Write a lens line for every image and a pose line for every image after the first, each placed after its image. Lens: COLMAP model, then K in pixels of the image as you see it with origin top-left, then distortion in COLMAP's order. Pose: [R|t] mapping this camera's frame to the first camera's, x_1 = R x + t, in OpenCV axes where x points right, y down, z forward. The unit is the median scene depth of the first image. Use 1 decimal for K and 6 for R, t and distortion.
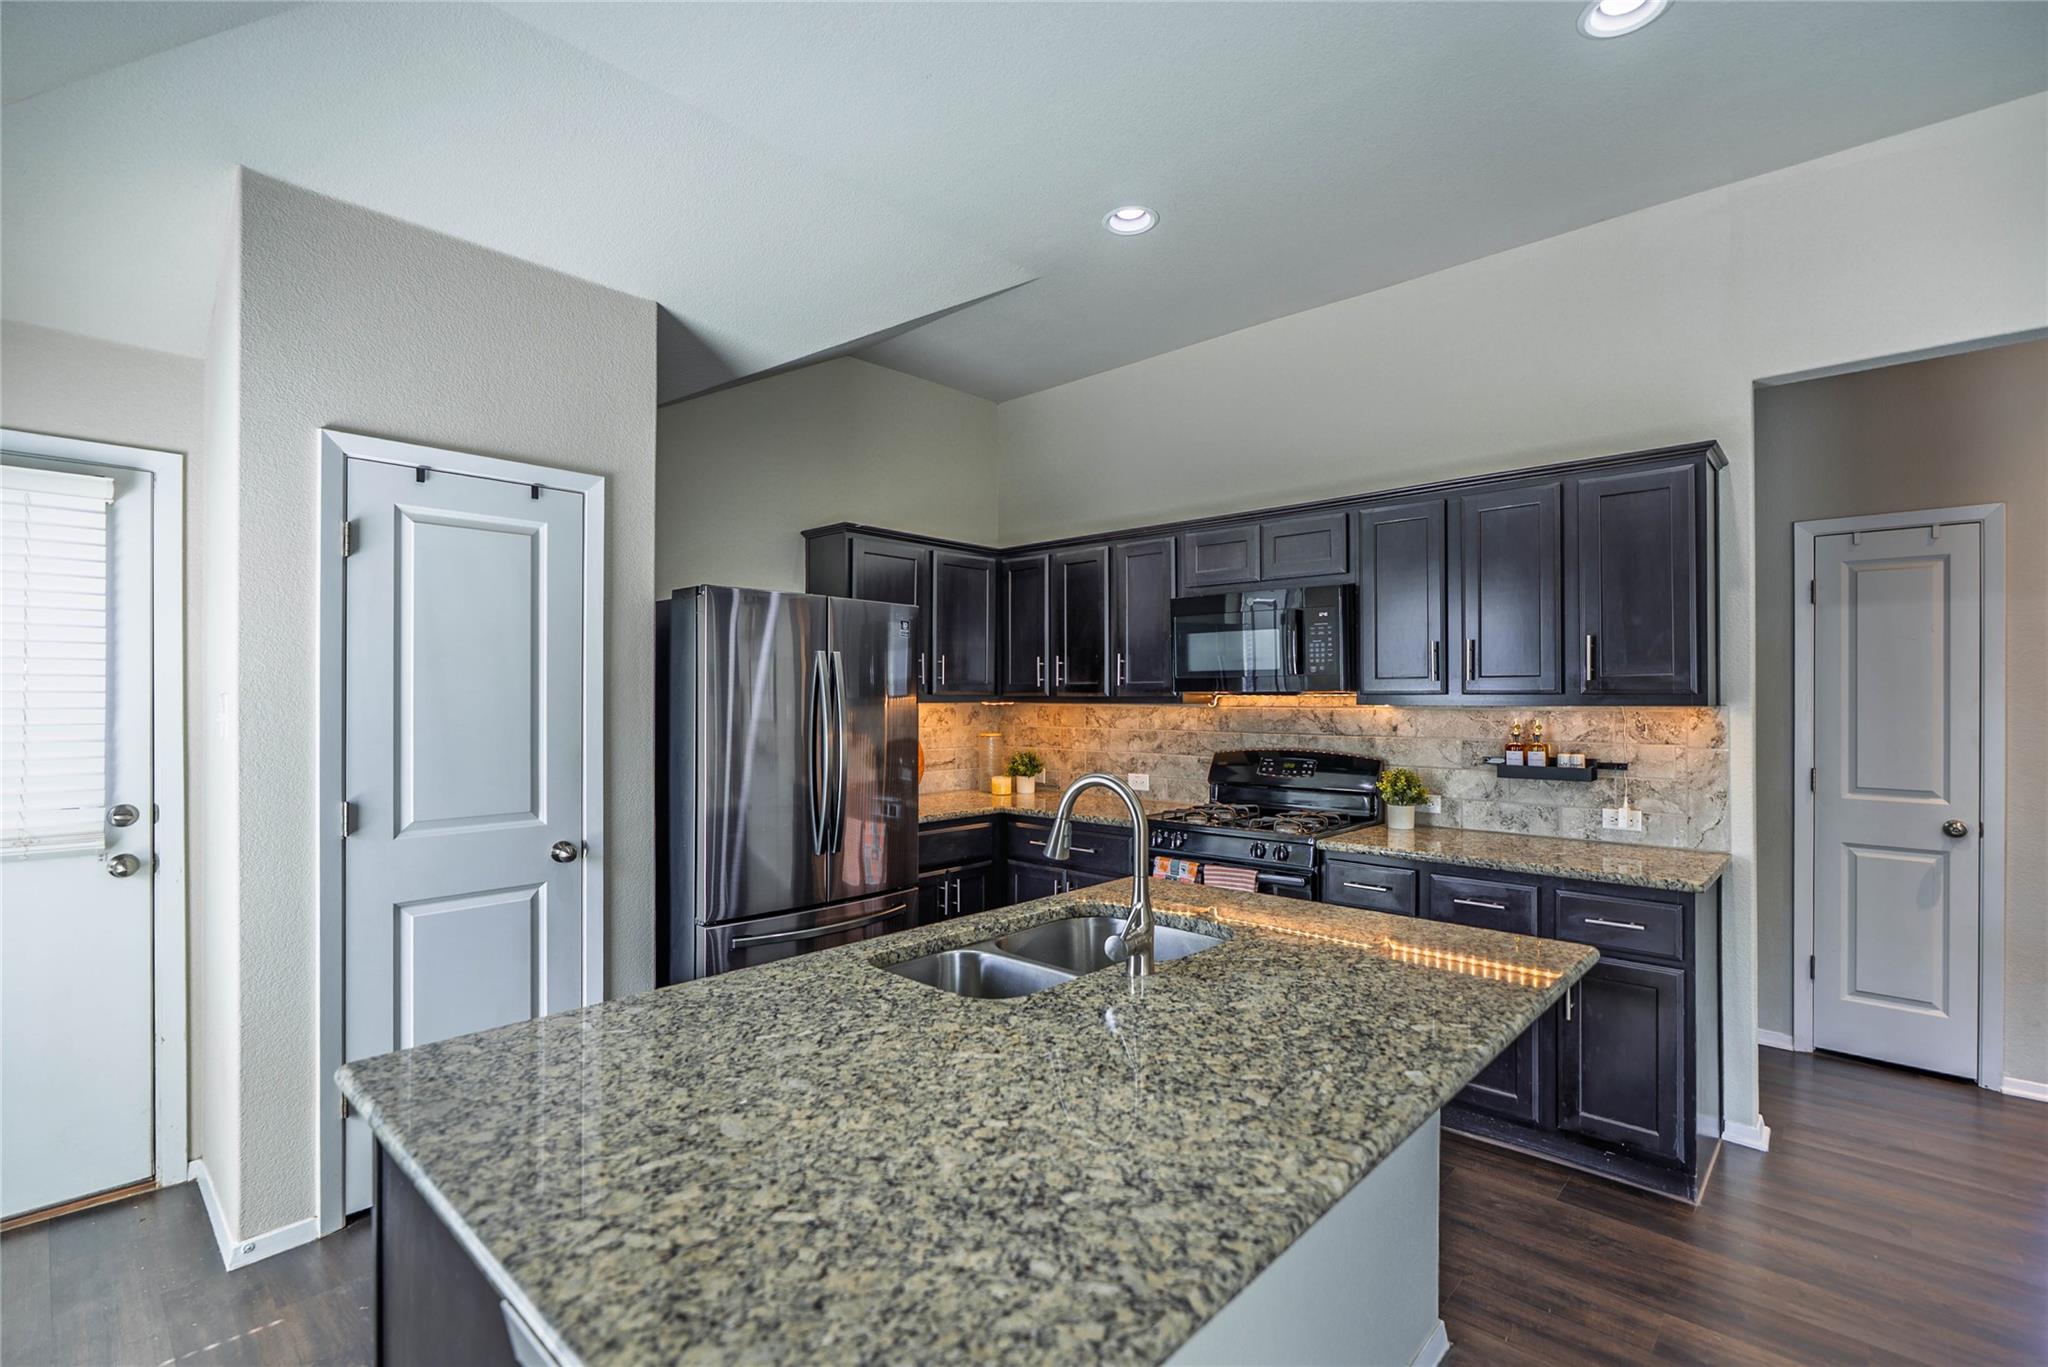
lens RADIAL K [[928.2, 0, 1015.2], [0, 928.2, 692.7], [0, 0, 1]] dist [-0.000228, -0.000853]
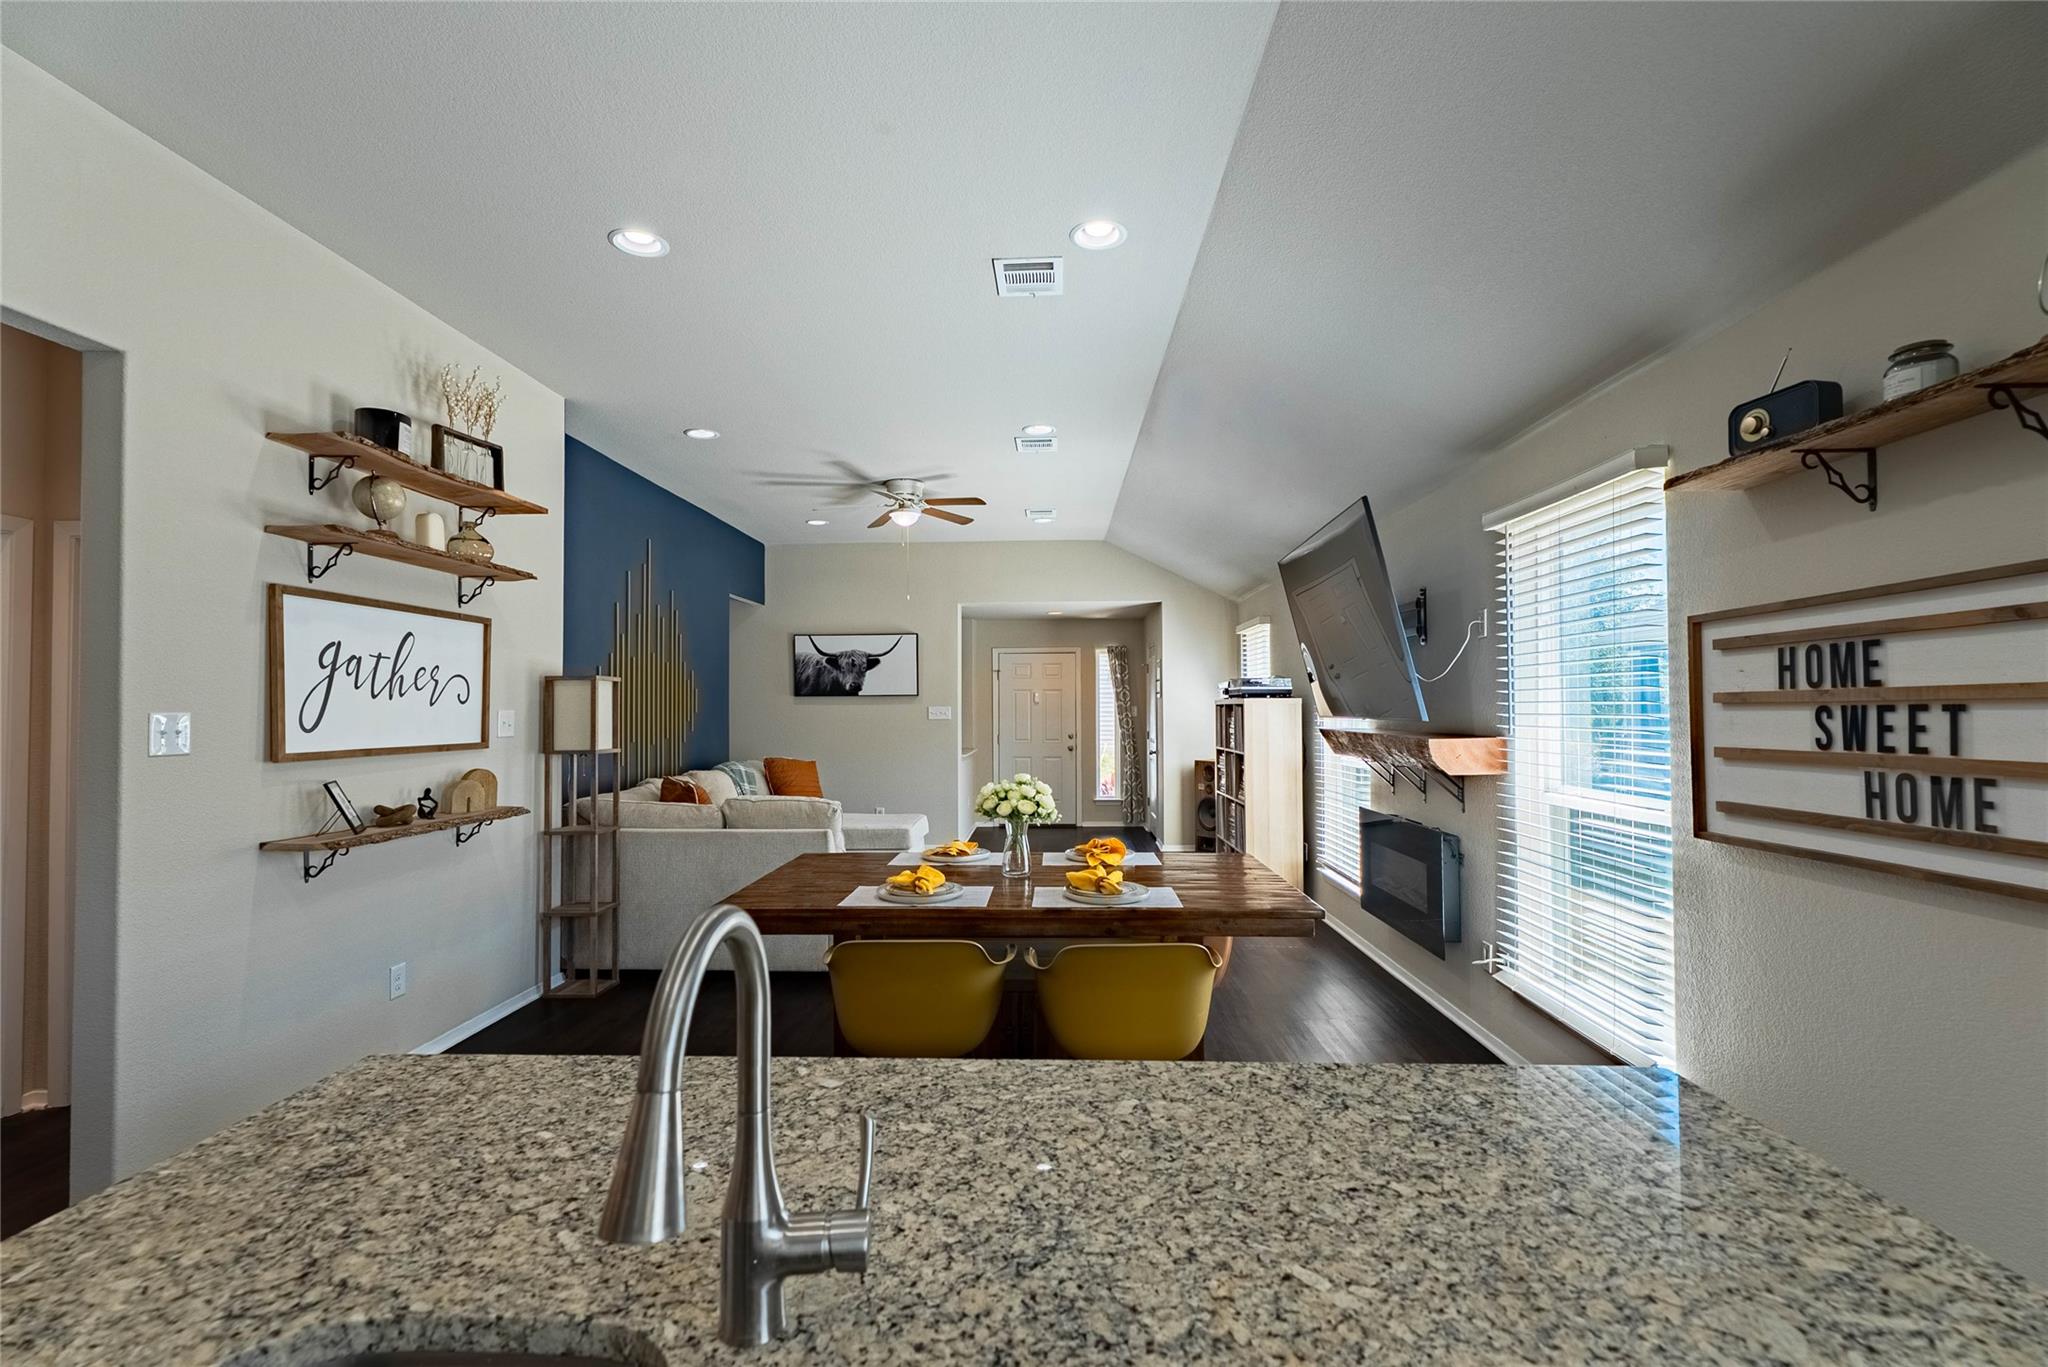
lens RADIAL K [[928.2, 0, 1015.2], [0, 928.2, 692.7], [0, 0, 1]] dist [-0.000228, -0.000853]
pose [[-0.660706, 0.015376, 0.750487, -0.193025], [0.002573, 0.999831, -0.018220, 0.003401], [-0.750640, -0.010107, -0.660634, 0.806837]]
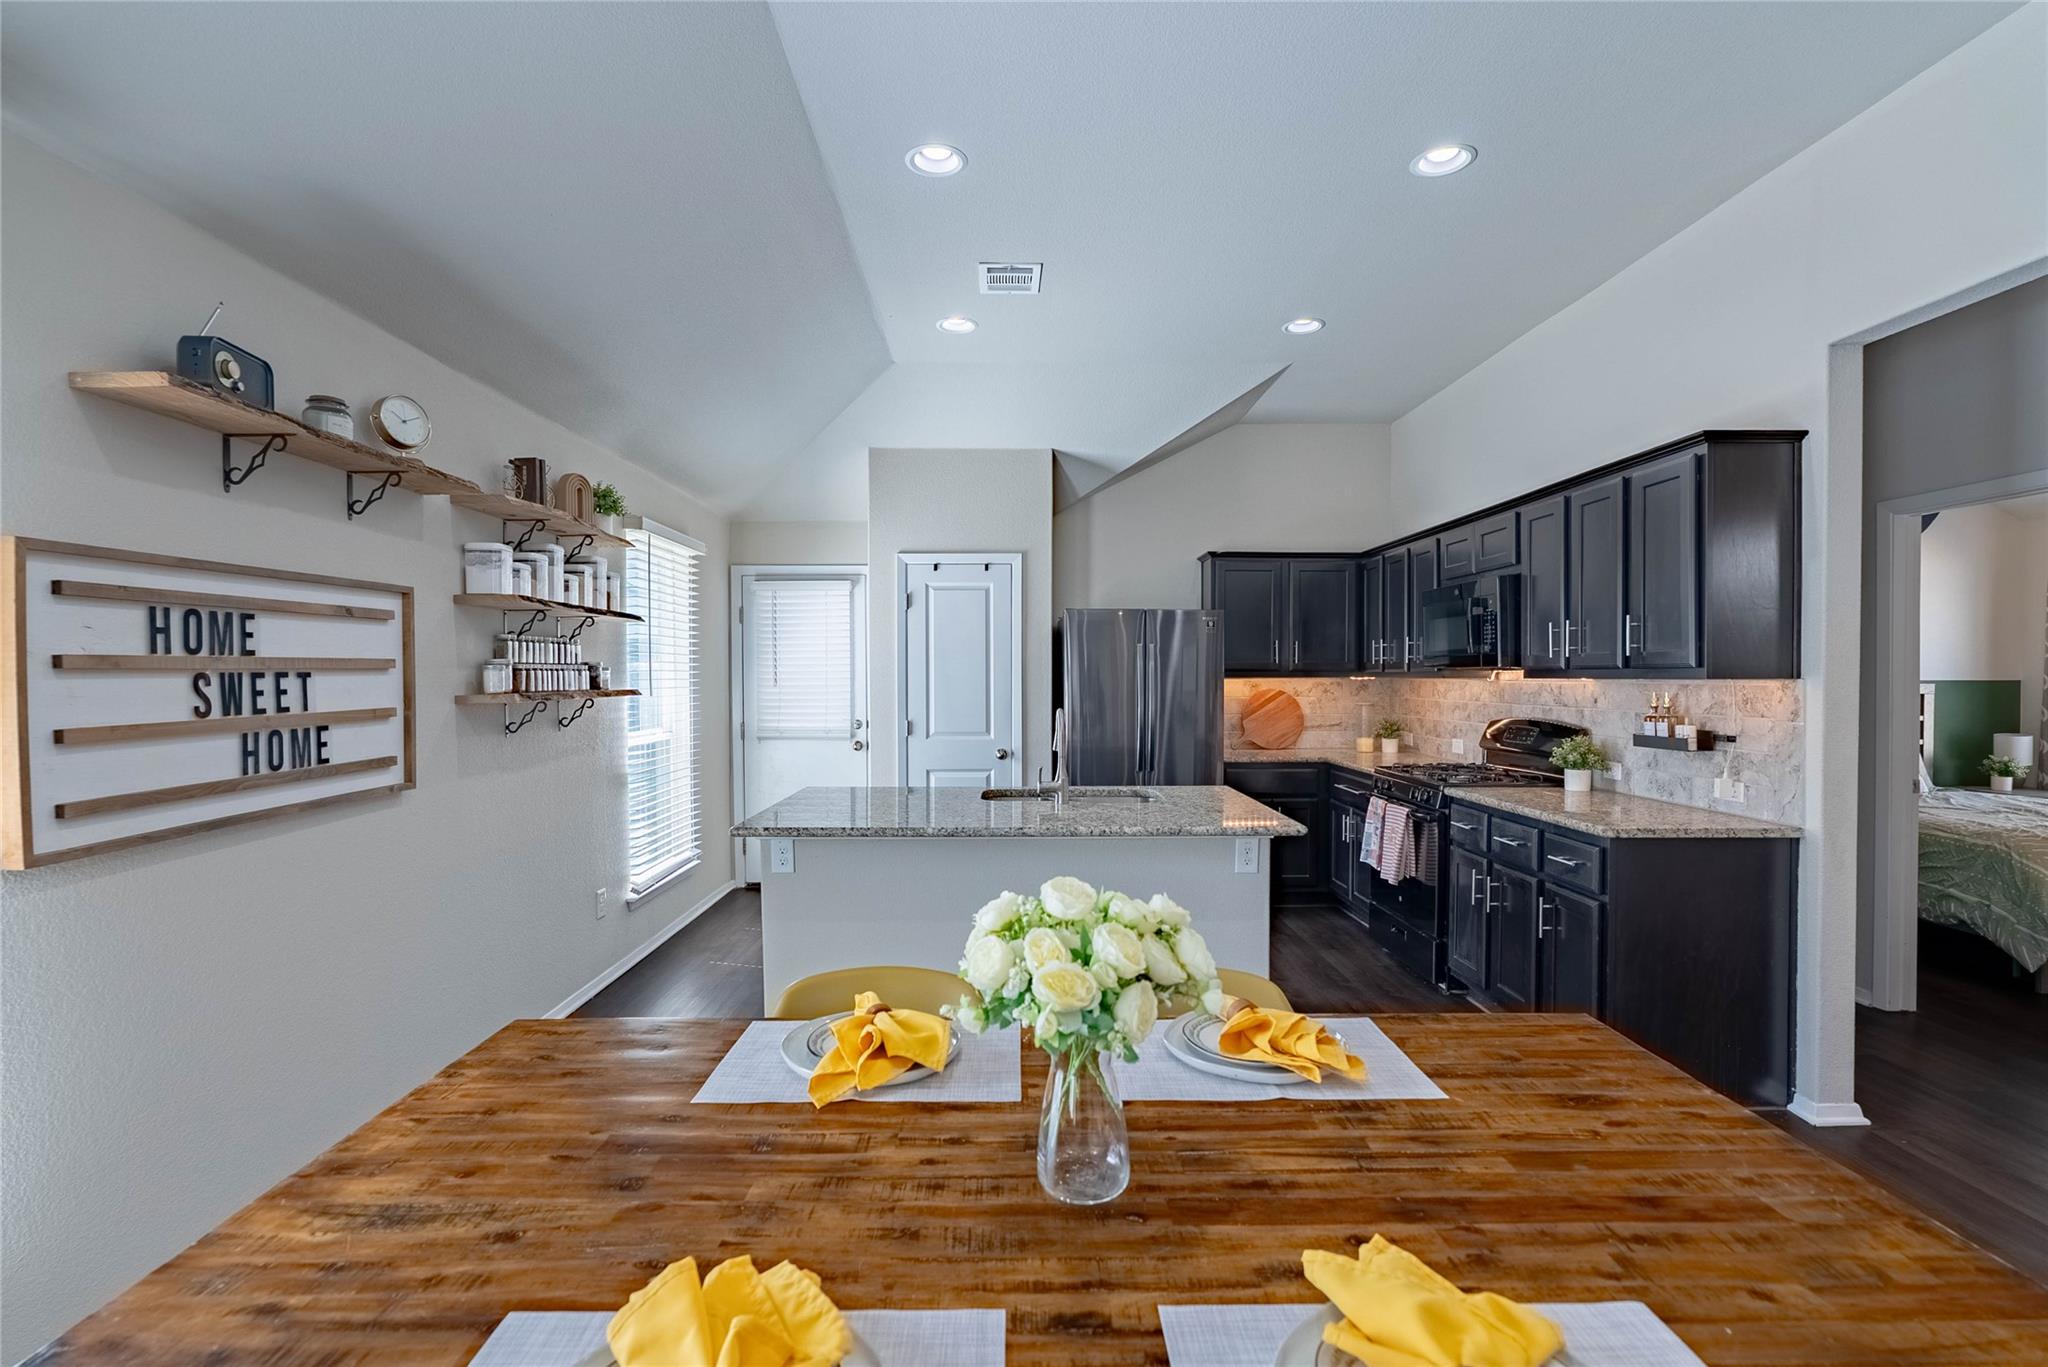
lens RADIAL K [[932.8, 0, 1028.3], [0, 932.8, 690.0], [0, 0, 1]] dist [-0.007694, 0.000116]
pose [[0.695441, 0.010700, -0.718504, 1.039569], [0.003936, 0.999817, 0.018699, 0.004606], [0.718572, -0.015832, 0.695272, -0.326737]]
